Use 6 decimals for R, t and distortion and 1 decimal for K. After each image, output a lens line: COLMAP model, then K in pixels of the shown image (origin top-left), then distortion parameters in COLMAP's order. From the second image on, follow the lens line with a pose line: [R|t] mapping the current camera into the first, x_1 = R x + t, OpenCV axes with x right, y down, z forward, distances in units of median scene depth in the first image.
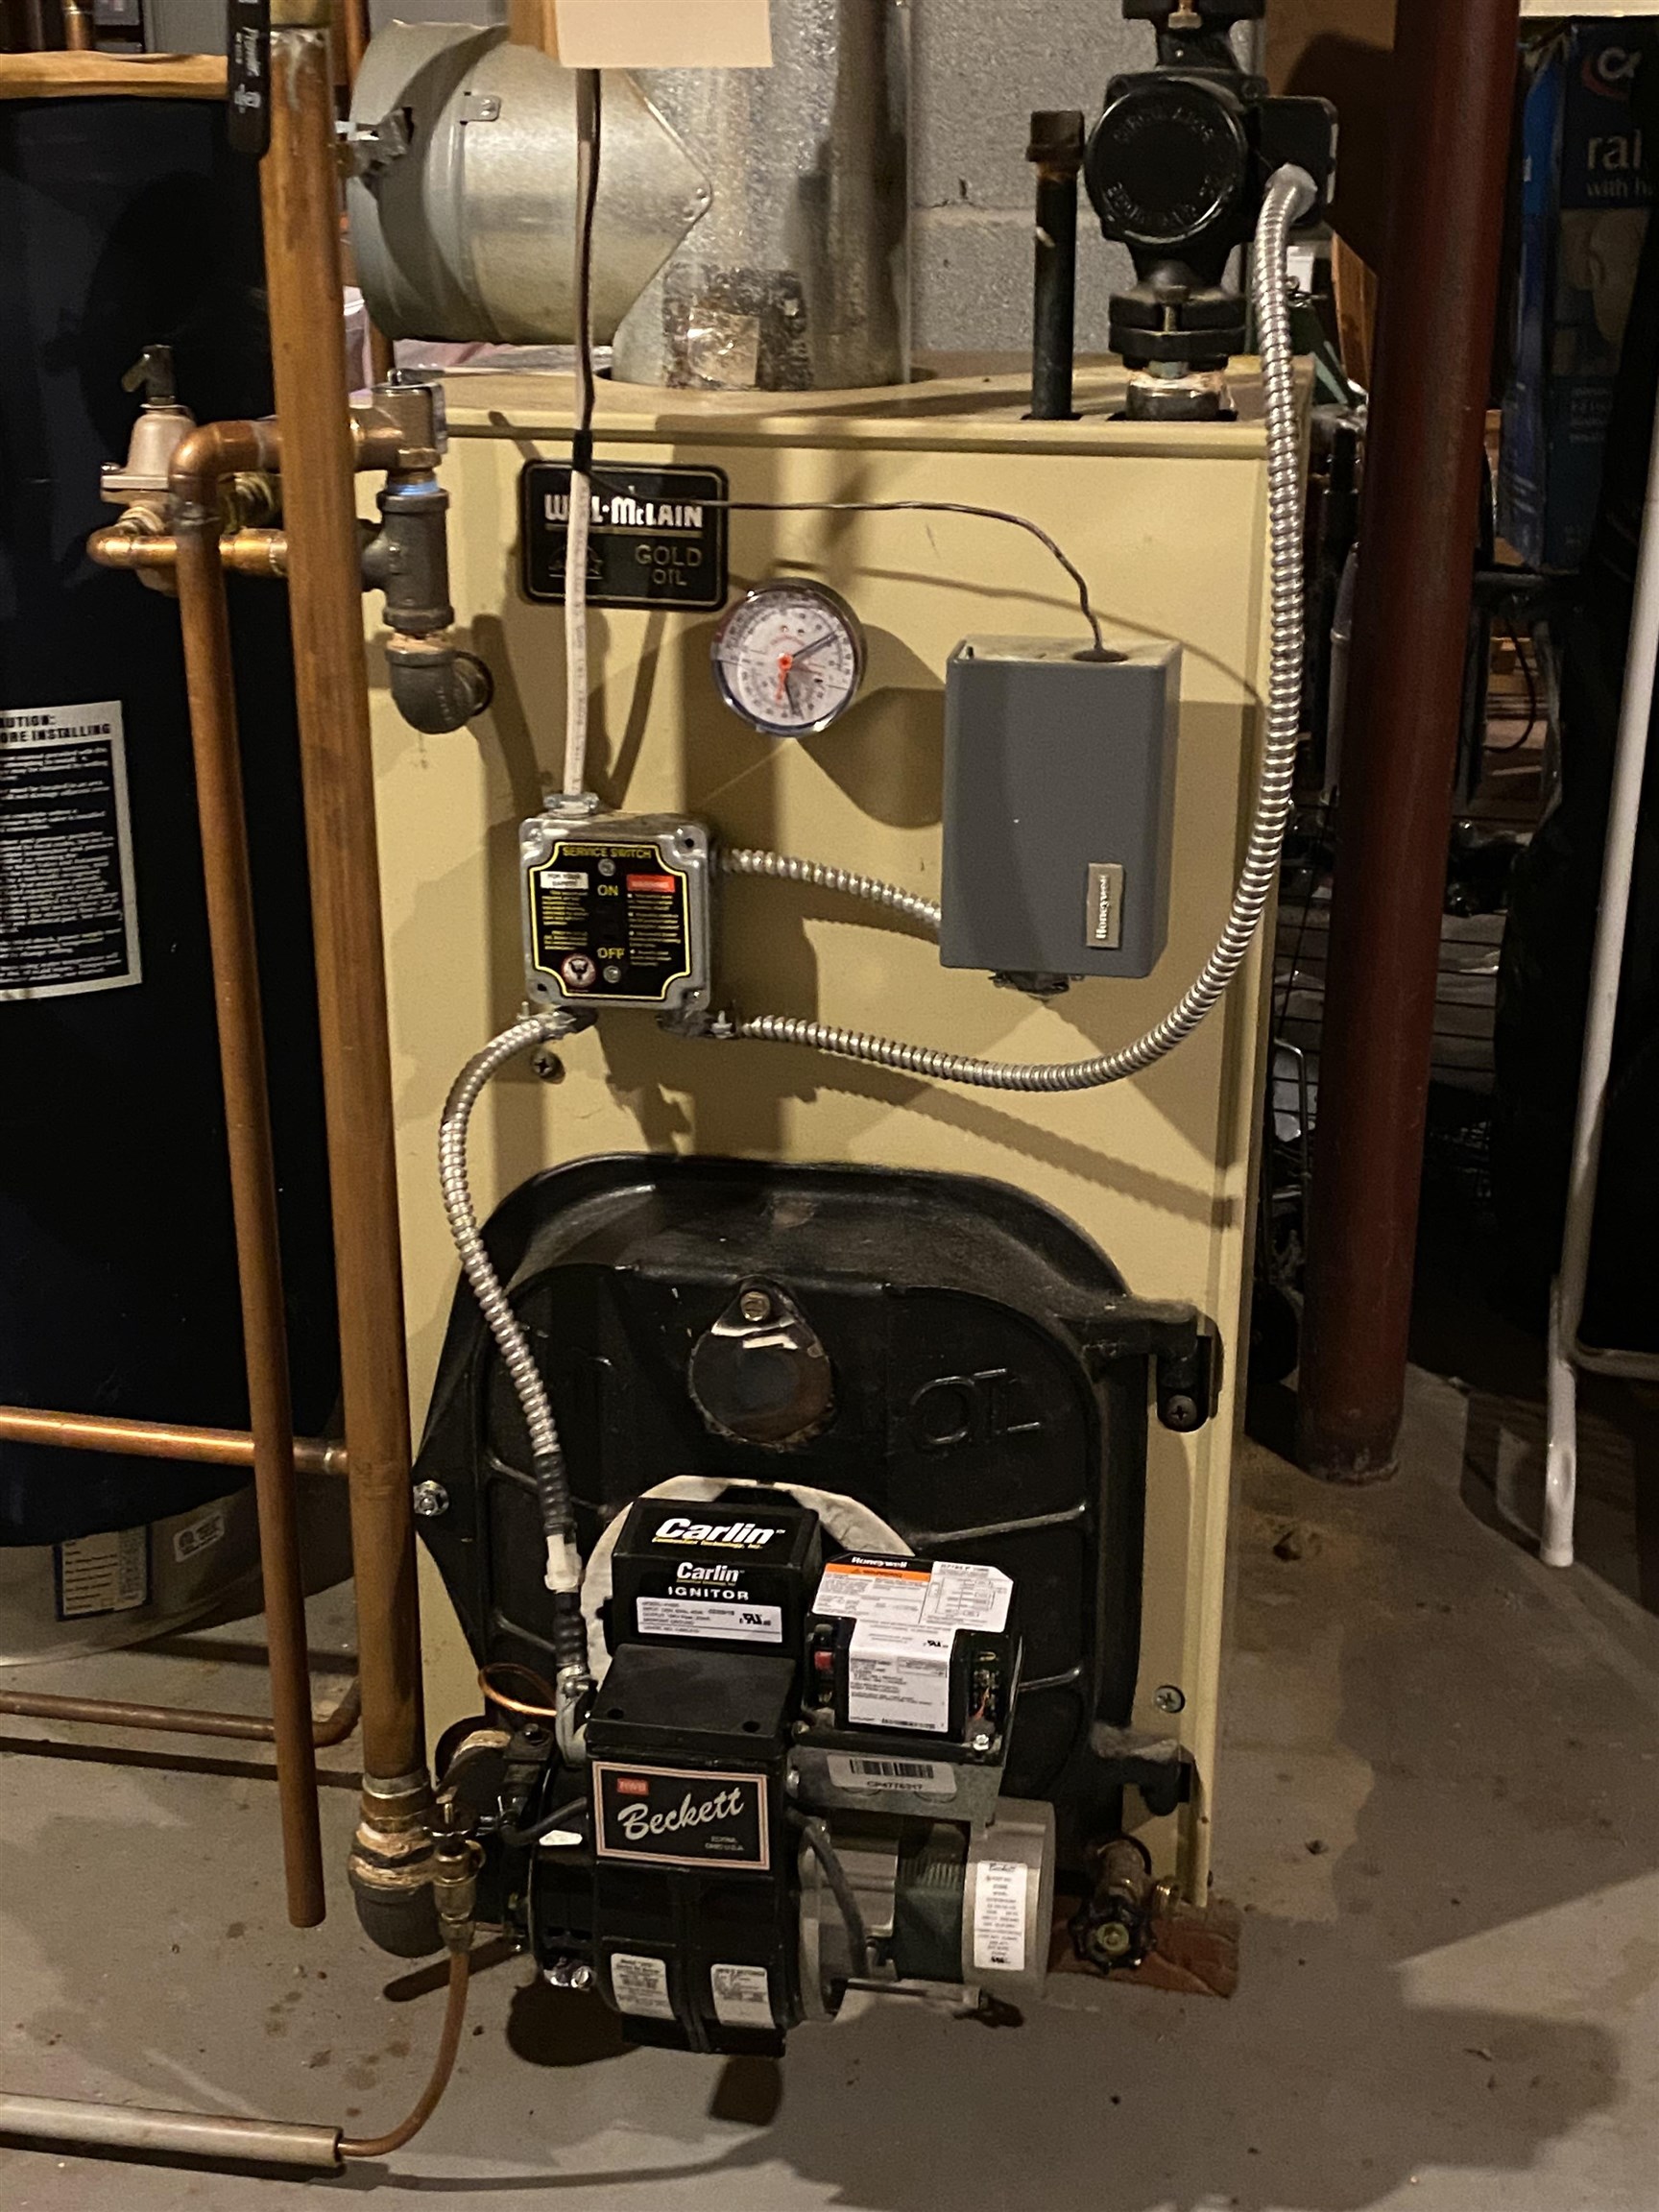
lens RADIAL K [[2729.1, 0, 829.5], [0, 2729.1, 1106.0], [0, 0, 1]] dist [0.019743, 0.015960]
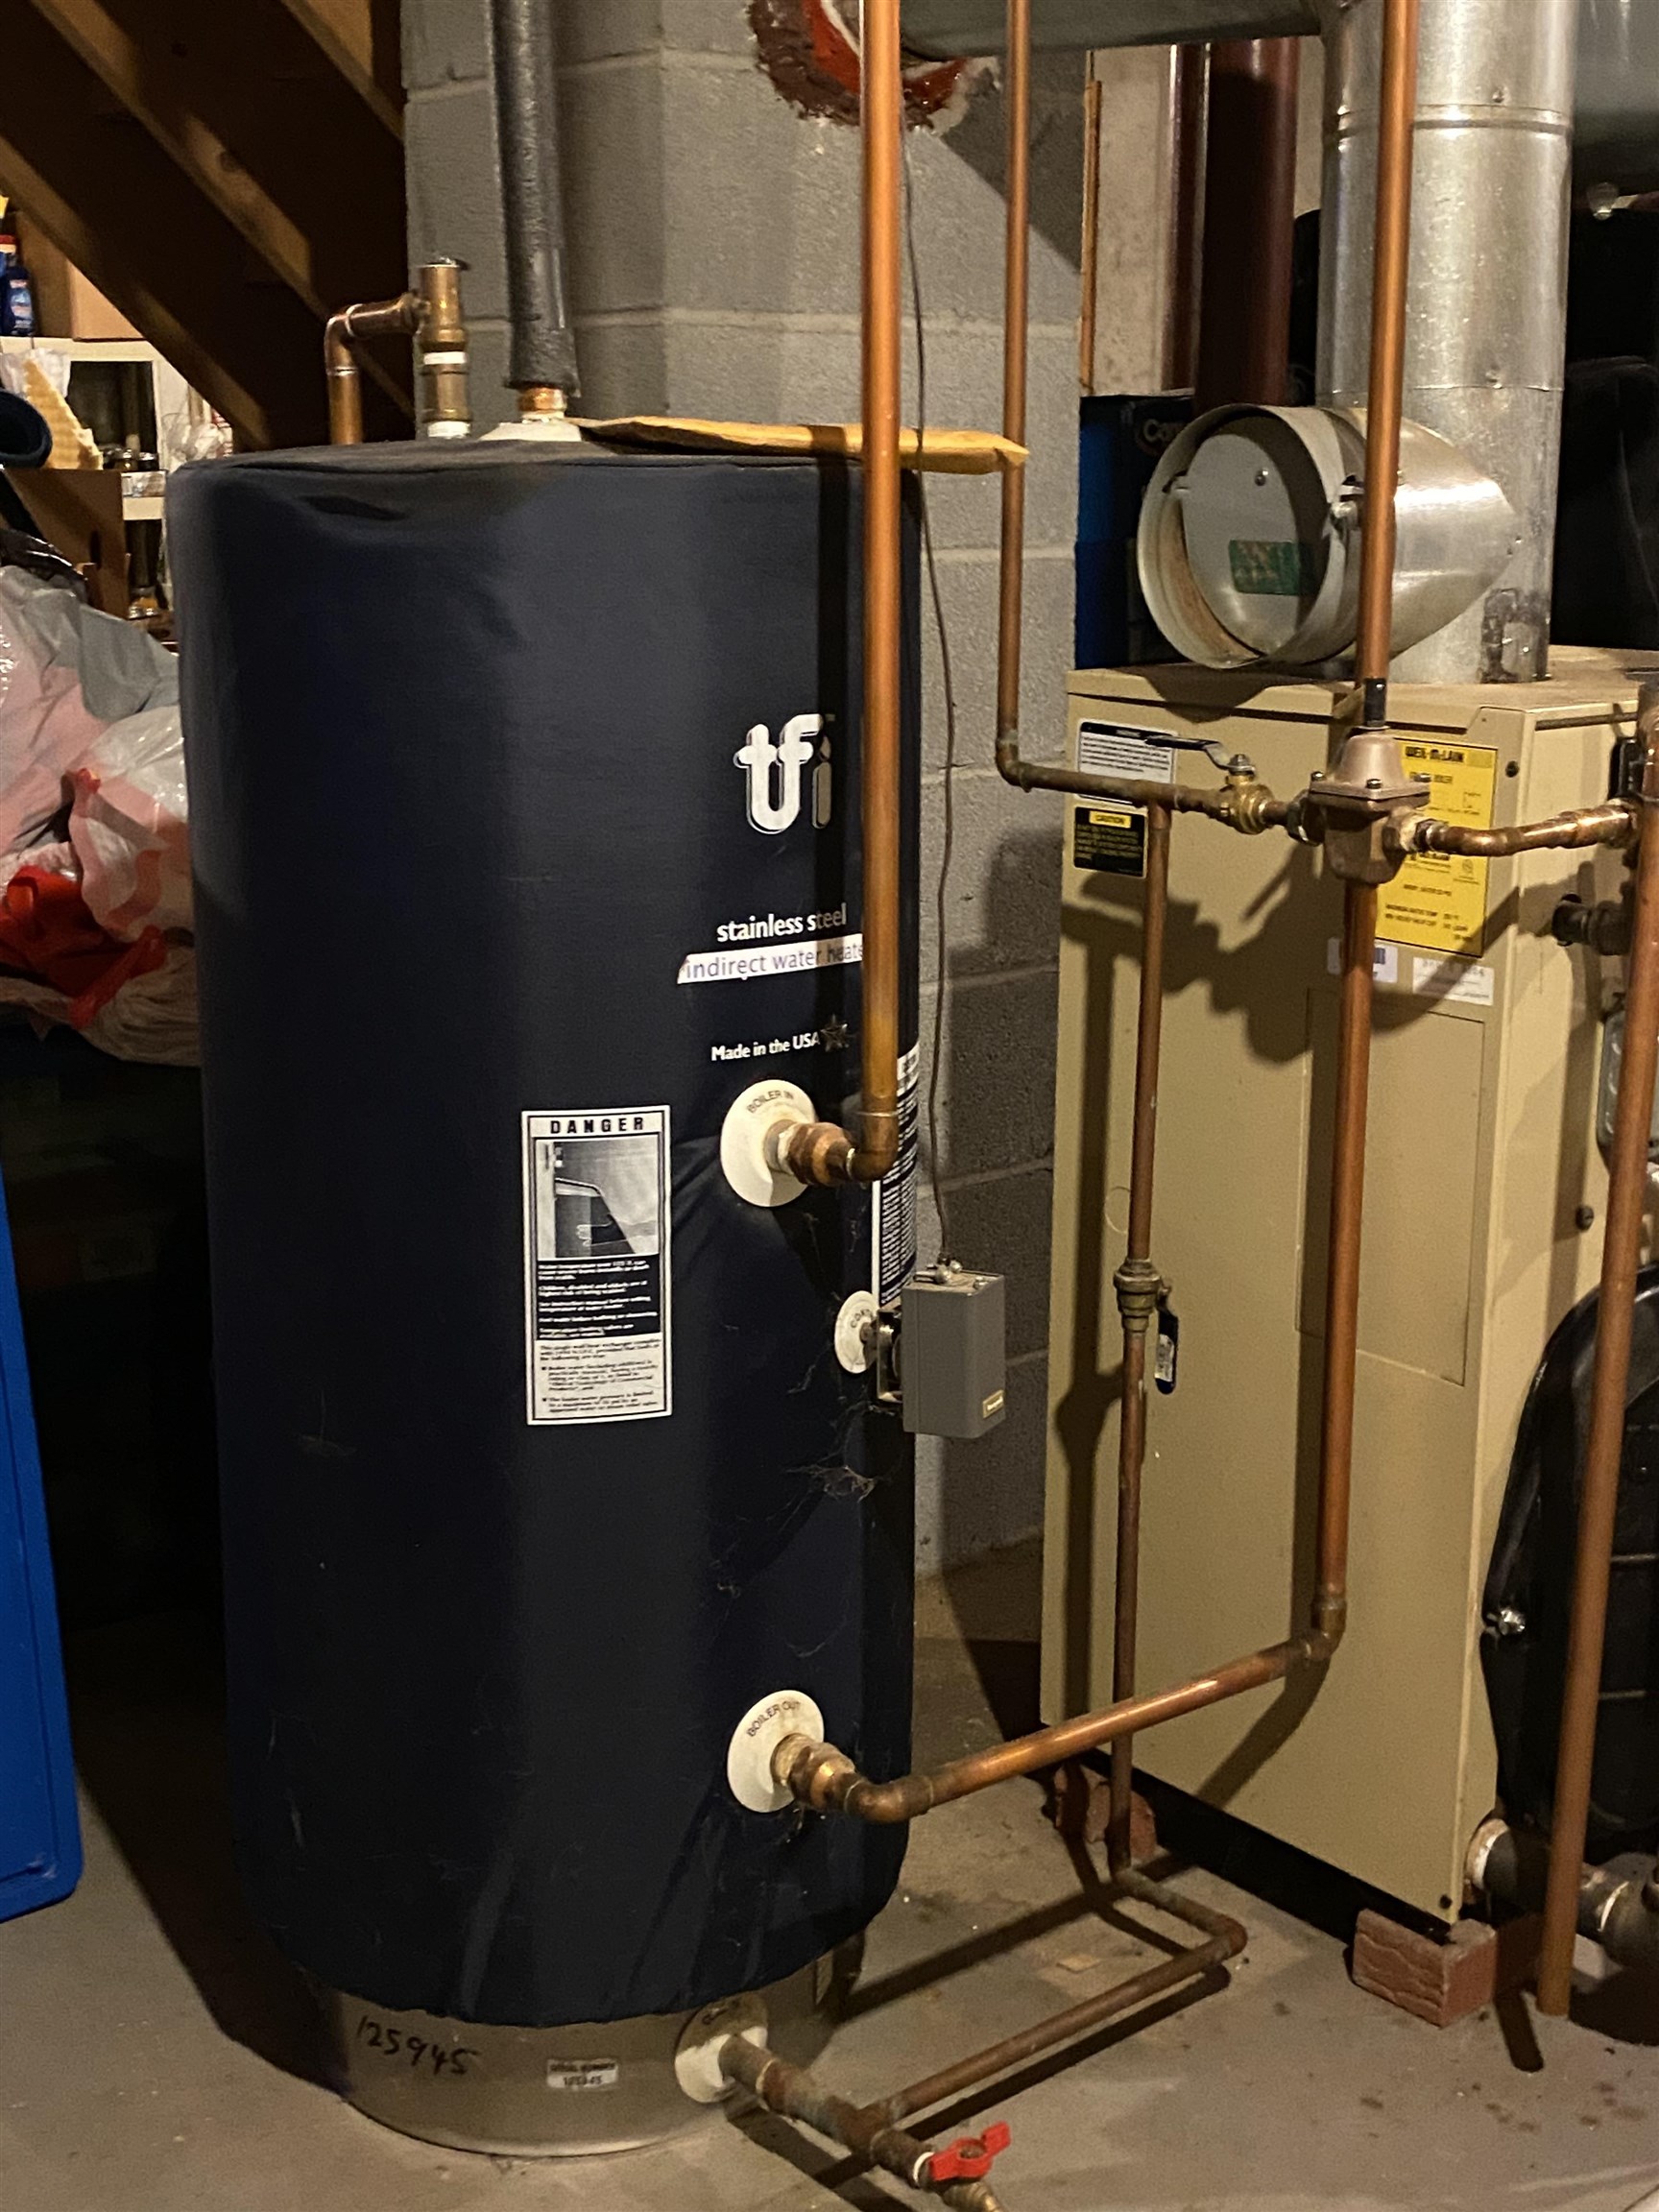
lens RADIAL K [[2729.1, 0, 829.5], [0, 2729.1, 1106.0], [0, 0, 1]] dist [0.019743, 0.015960]
pose [[0.656888, -0.182995, 0.731445, -1.229827], [0.262995, 0.964783, 0.005185, -0.160938], [-0.706635, 0.188960, 0.681881, 0.386724]]
